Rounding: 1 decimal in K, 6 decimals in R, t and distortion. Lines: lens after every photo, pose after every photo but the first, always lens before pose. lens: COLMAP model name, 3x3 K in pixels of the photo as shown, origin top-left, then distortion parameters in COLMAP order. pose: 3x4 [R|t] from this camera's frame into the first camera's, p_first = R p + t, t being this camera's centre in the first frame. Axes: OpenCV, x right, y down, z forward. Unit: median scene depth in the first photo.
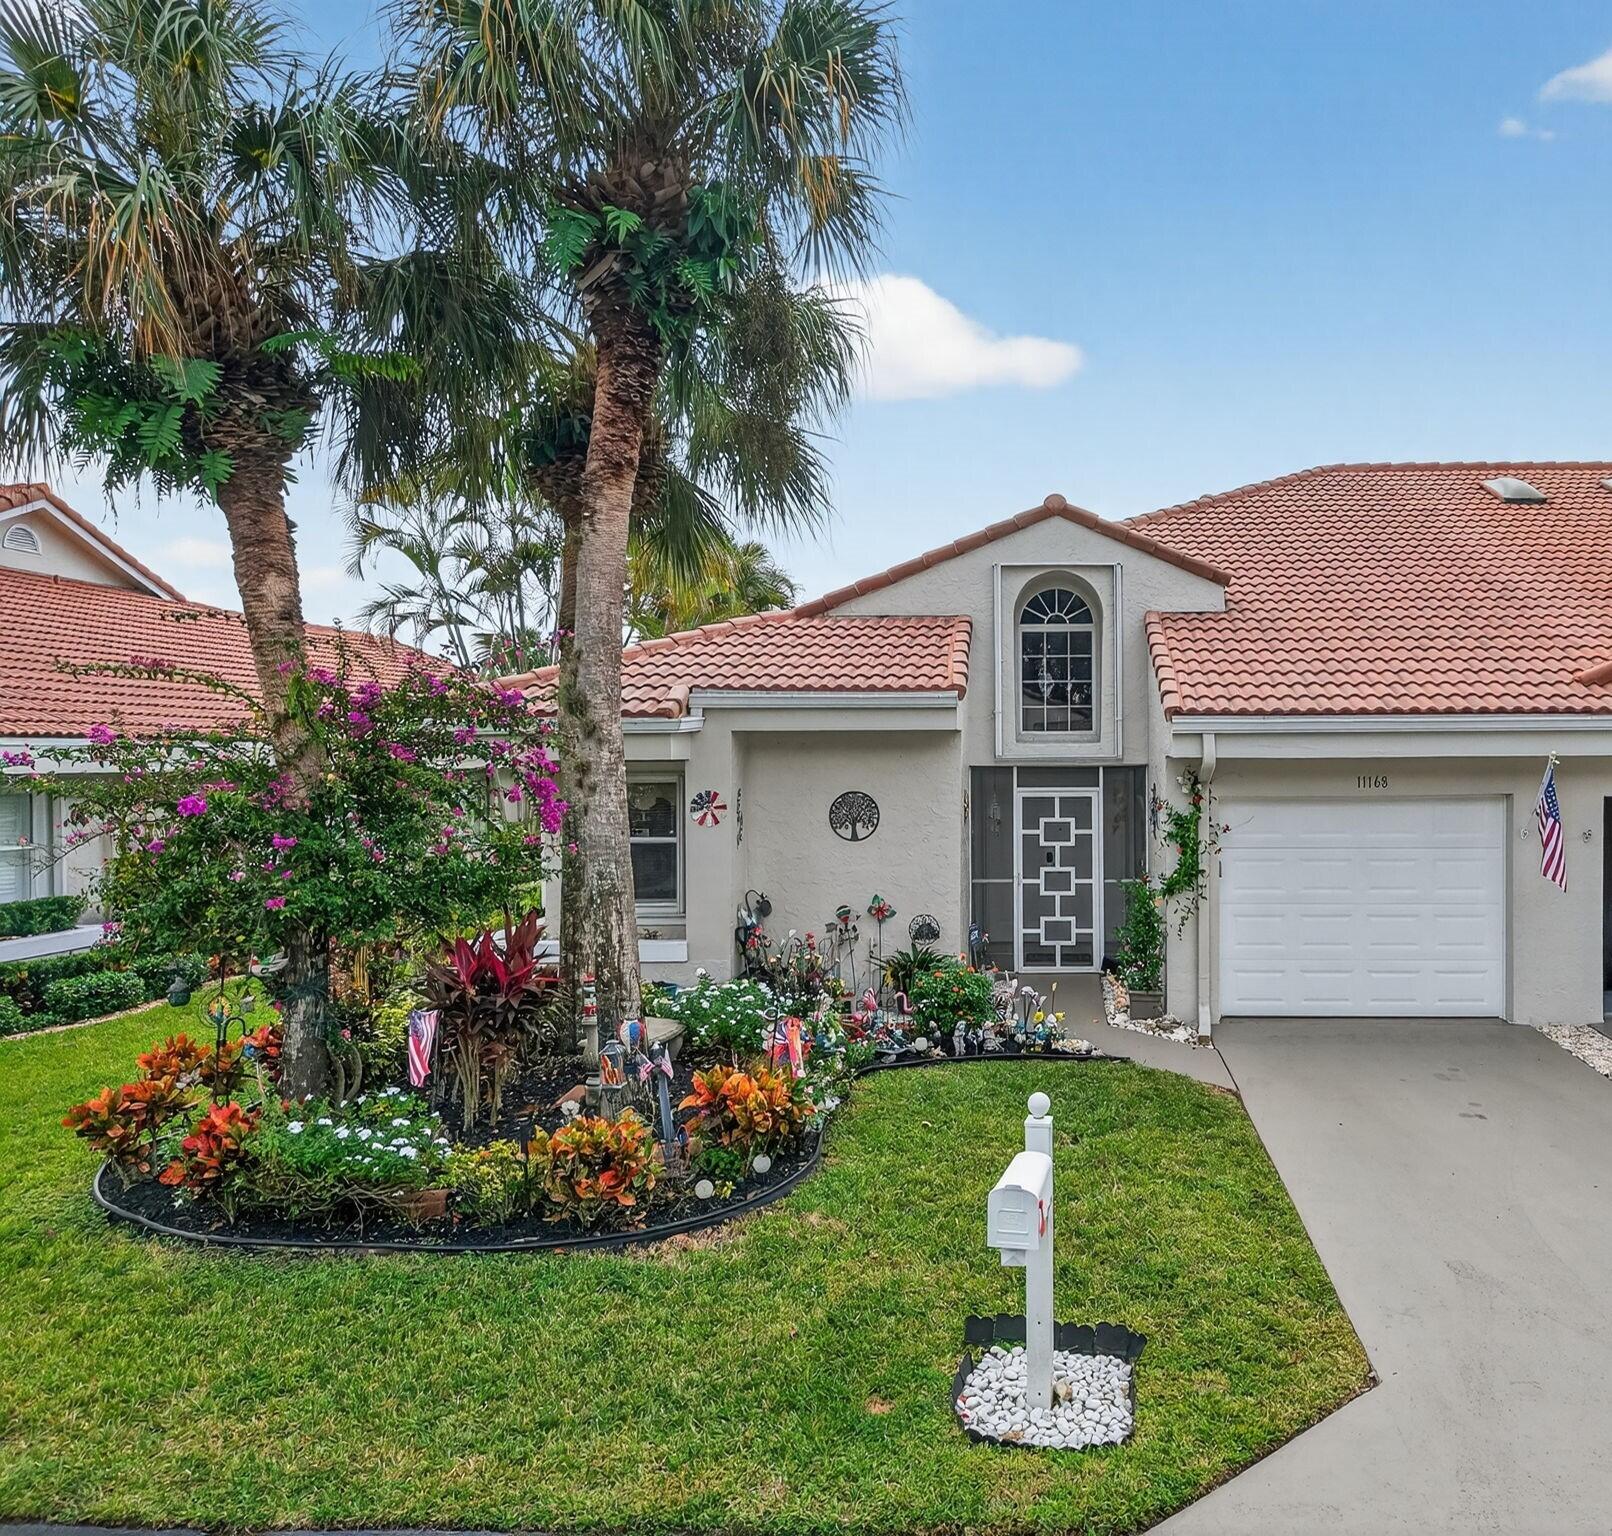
lens RADIAL K [[1442.5, 0, 1032.4], [0, 1442.5, 764.4], [0, 0, 1]] dist [0.069363, -0.078522]
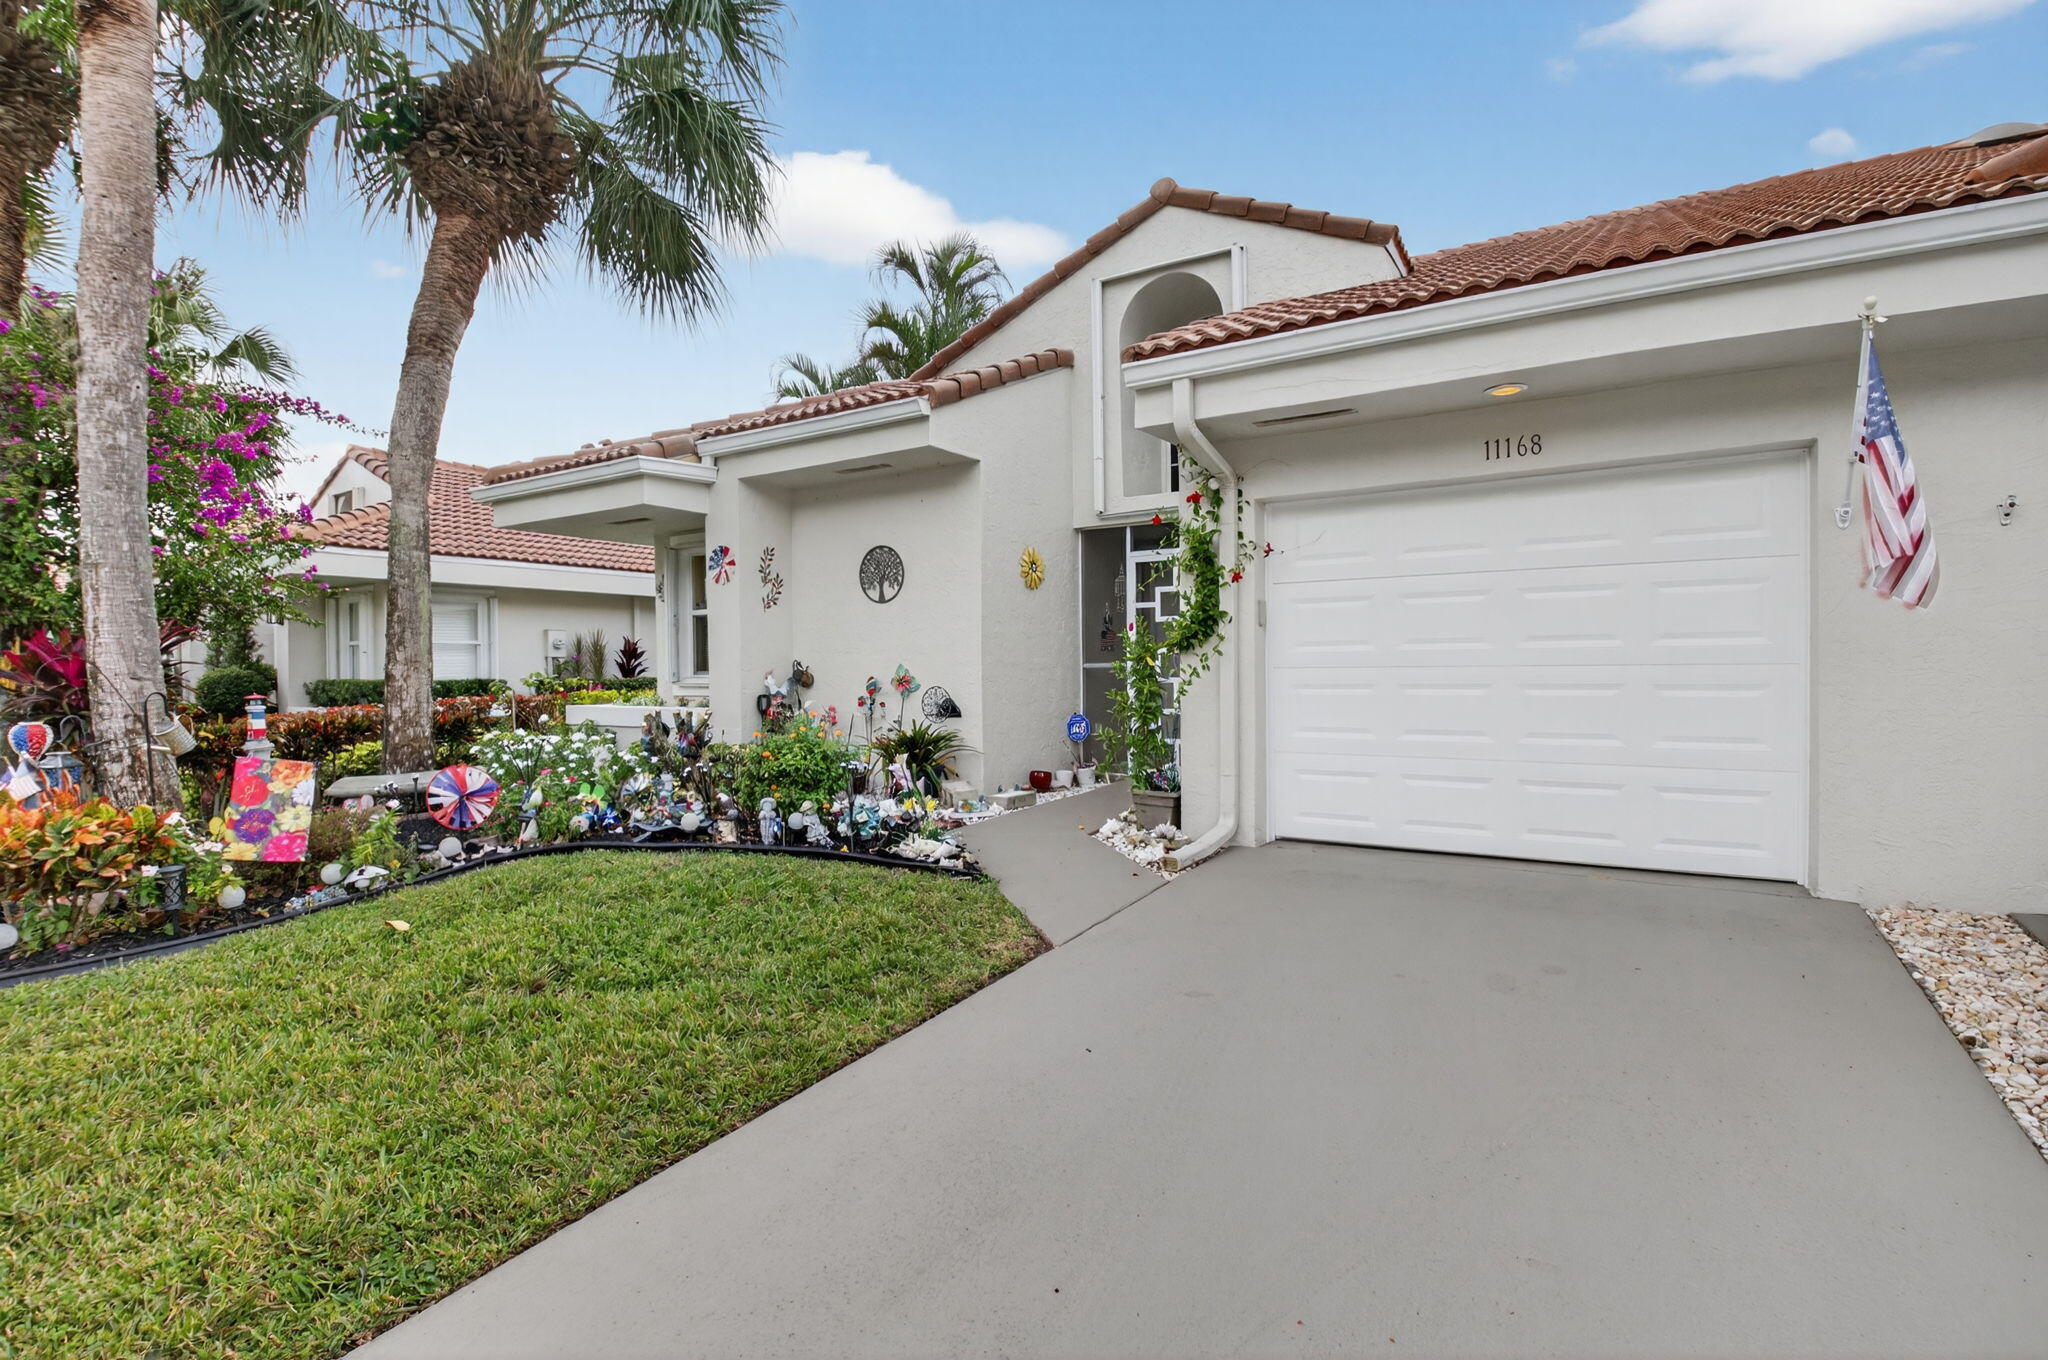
lens RADIAL K [[984.7, 0, 1024.0], [0, 984.7, 680.0], [0, 0, 1]] dist [0.010565, -0.027245]
pose [[0.848328, 0.002054, -0.529467, 0.277816], [-0.001211, 0.999997, 0.001938, 0.103806], [0.529469, -0.001002, 0.848329, 0.574099]]
